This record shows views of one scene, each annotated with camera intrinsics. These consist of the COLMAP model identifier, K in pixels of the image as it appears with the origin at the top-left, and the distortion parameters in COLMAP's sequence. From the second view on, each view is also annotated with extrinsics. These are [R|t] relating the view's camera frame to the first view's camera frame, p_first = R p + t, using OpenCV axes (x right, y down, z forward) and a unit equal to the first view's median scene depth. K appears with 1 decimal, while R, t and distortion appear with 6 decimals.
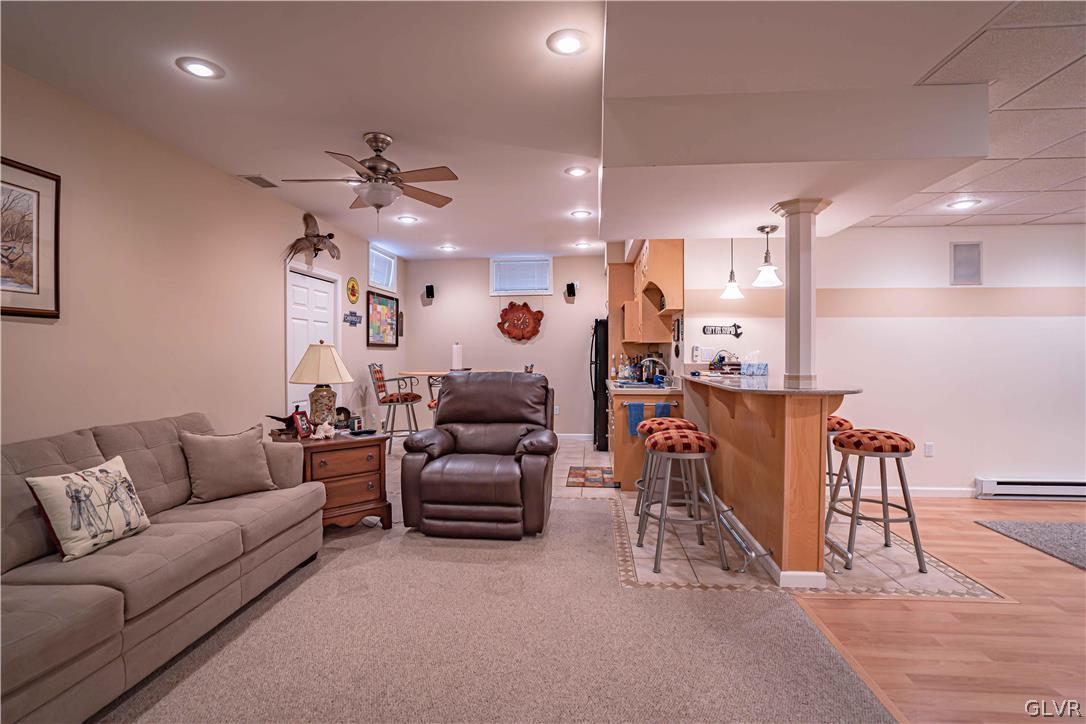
lens RADIAL K [[526.9, 0, 546.7], [0, 526.9, 352.7], [0, 0, 1]] dist [-0.061576, 0.032328]
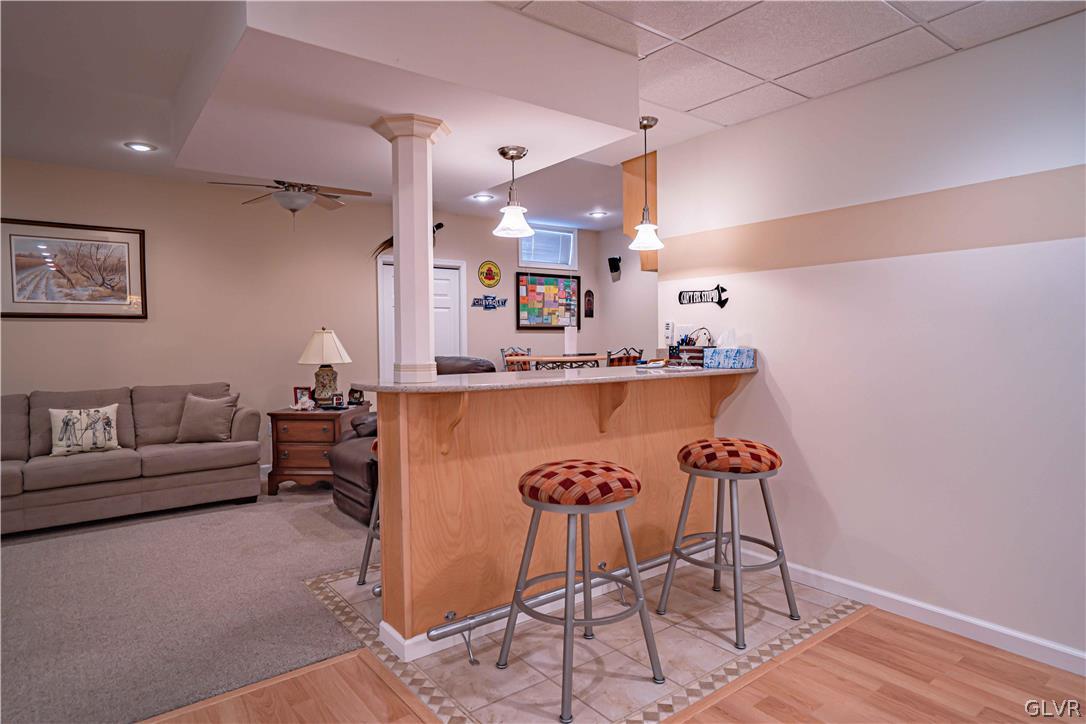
lens RADIAL K [[633.4, 0, 538.3], [0, 633.4, 359.7], [0, 0, 1]] dist [-0.001025, 0.001340]
pose [[0.667376, 0.017574, -0.744514, 0.804870], [0.012184, 0.999330, 0.034511, 0.005083], [0.744621, -0.032103, 0.666715, 0.346645]]
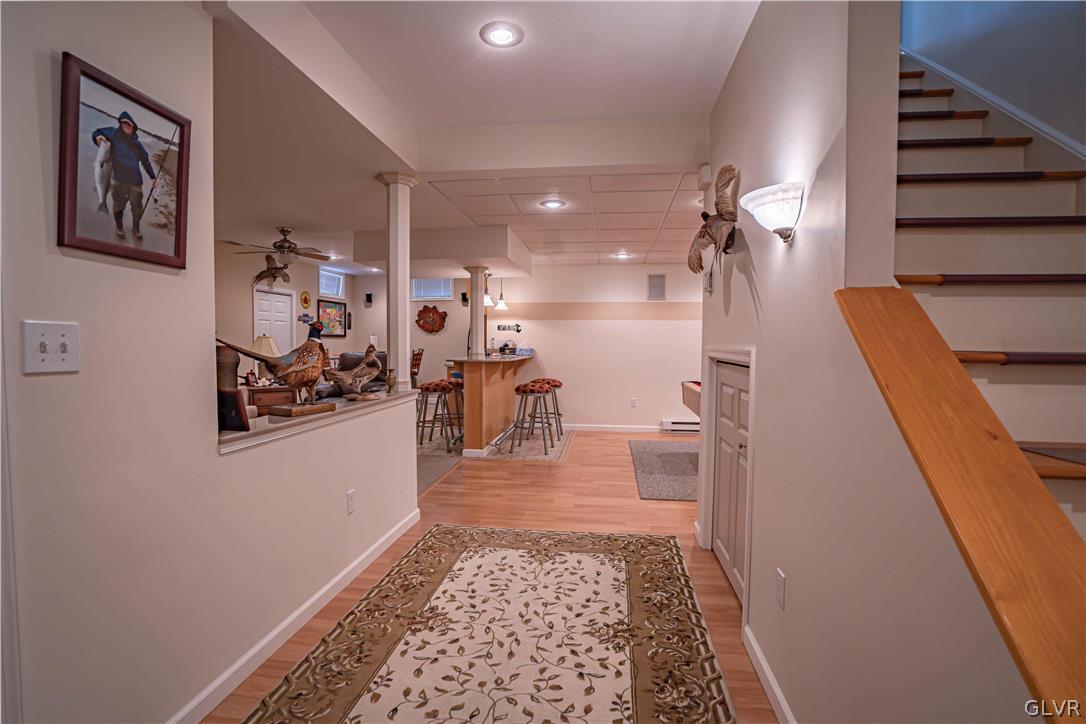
lens RADIAL K [[512.9, 0, 545.1], [0, 512.9, 348.3], [0, 0, 1]] dist [-0.048883, 0.014117]
pose [[0.999083, 0.005453, -0.042478, 0.533456], [-0.004847, 0.999885, 0.014366, -0.003249], [0.042551, -0.014147, 0.998994, -0.619022]]
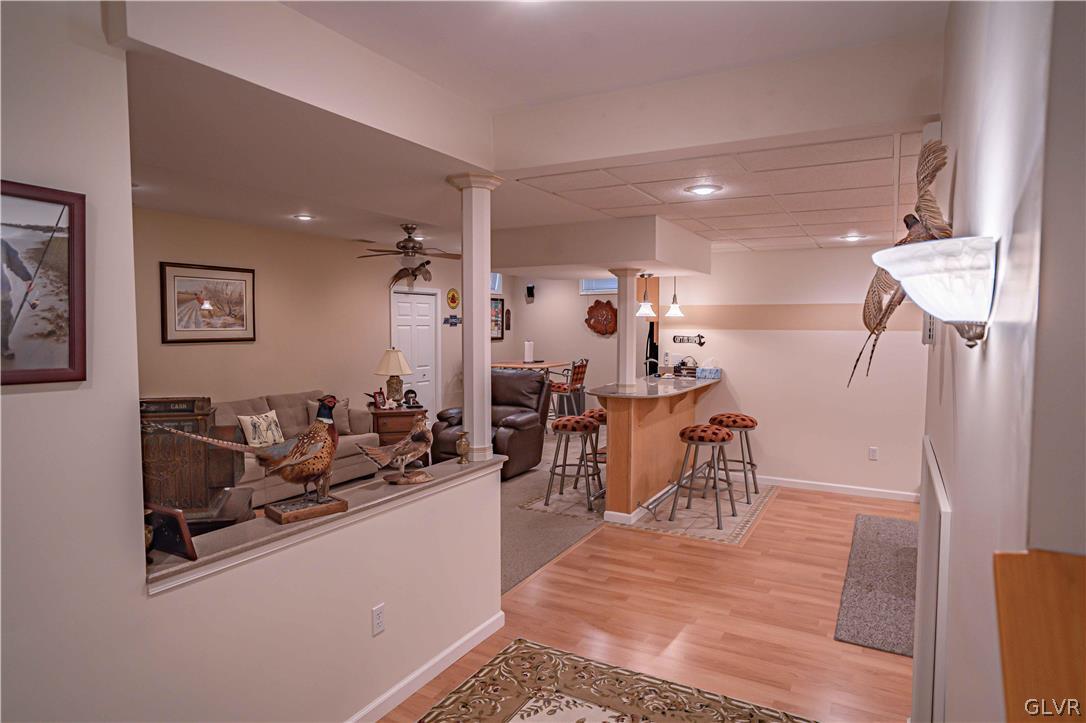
lens RADIAL K [[646.6, 0, 545.1], [0, 646.6, 351.6], [0, 0, 1]] dist [-0.003106, 0.002103]
pose [[0.914747, 0.022077, -0.403423, 0.654975], [-0.003223, 0.998873, 0.047355, -0.087939], [0.404013, -0.042018, 0.913788, -0.506675]]
